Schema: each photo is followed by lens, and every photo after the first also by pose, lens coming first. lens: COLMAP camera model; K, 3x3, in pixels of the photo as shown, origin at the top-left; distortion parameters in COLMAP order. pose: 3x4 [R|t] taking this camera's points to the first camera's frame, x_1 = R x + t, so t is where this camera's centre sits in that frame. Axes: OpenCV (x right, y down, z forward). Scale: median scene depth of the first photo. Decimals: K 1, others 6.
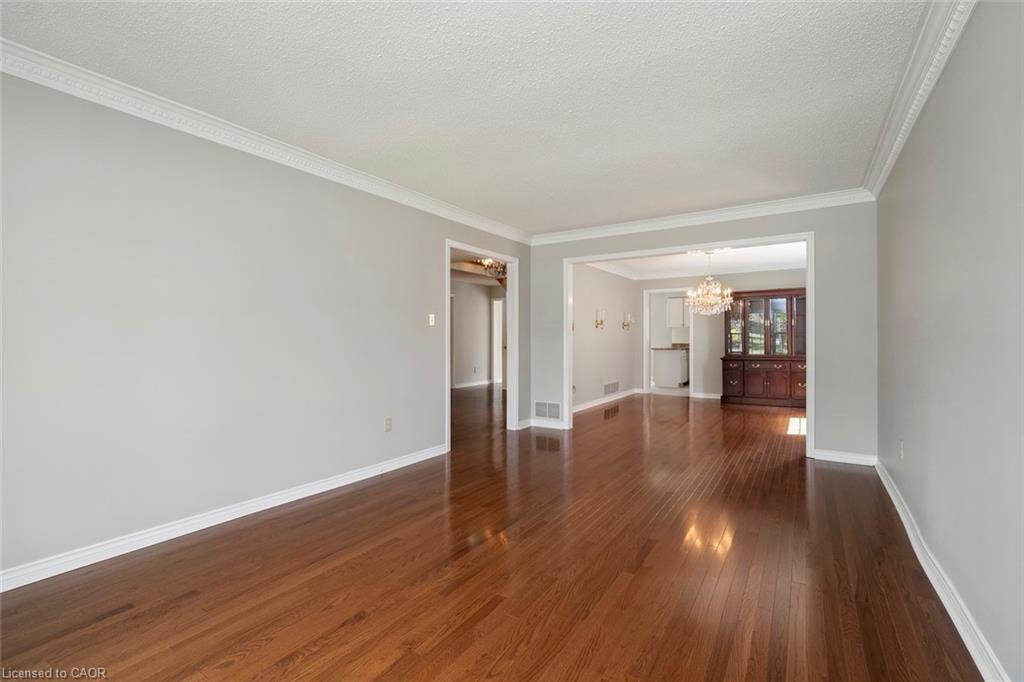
lens RADIAL K [[445.6, 0, 506.4], [0, 445.6, 334.0], [0, 0, 1]] dist [0.009979, 0.000083]
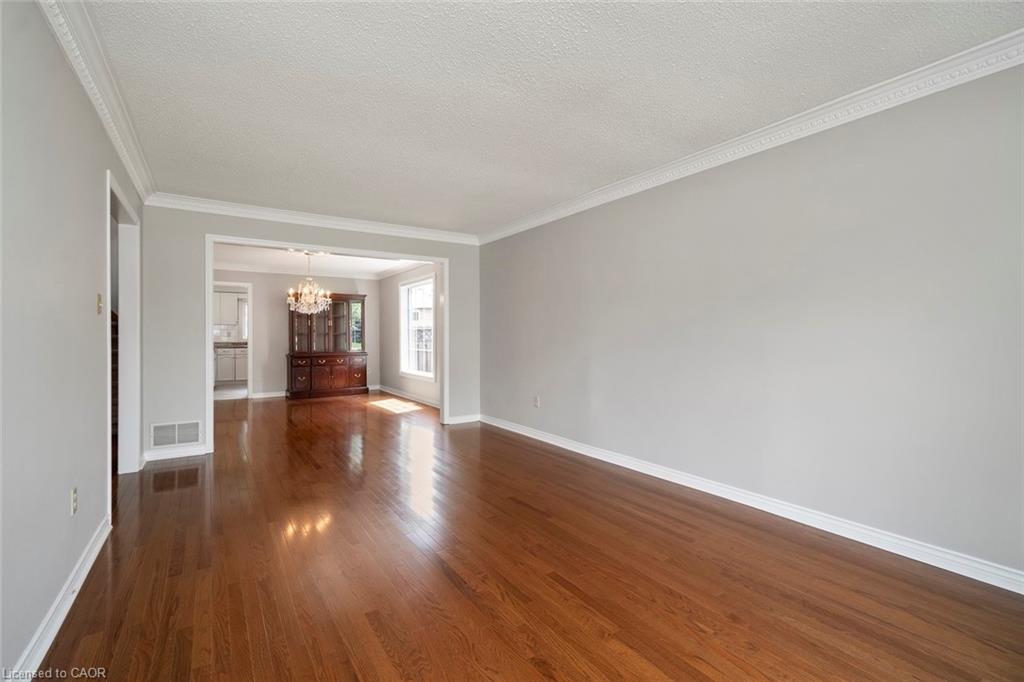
lens RADIAL K [[443.8, 0, 477.7], [0, 443.8, 336.5], [0, 0, 1]] dist [-0.000022, -0.000062]
pose [[0.429041, -0.000765, 0.903284, -0.358219], [-0.008145, 0.999956, 0.004716, 0.002225], [-0.903248, -0.009381, 0.429016, 0.236367]]
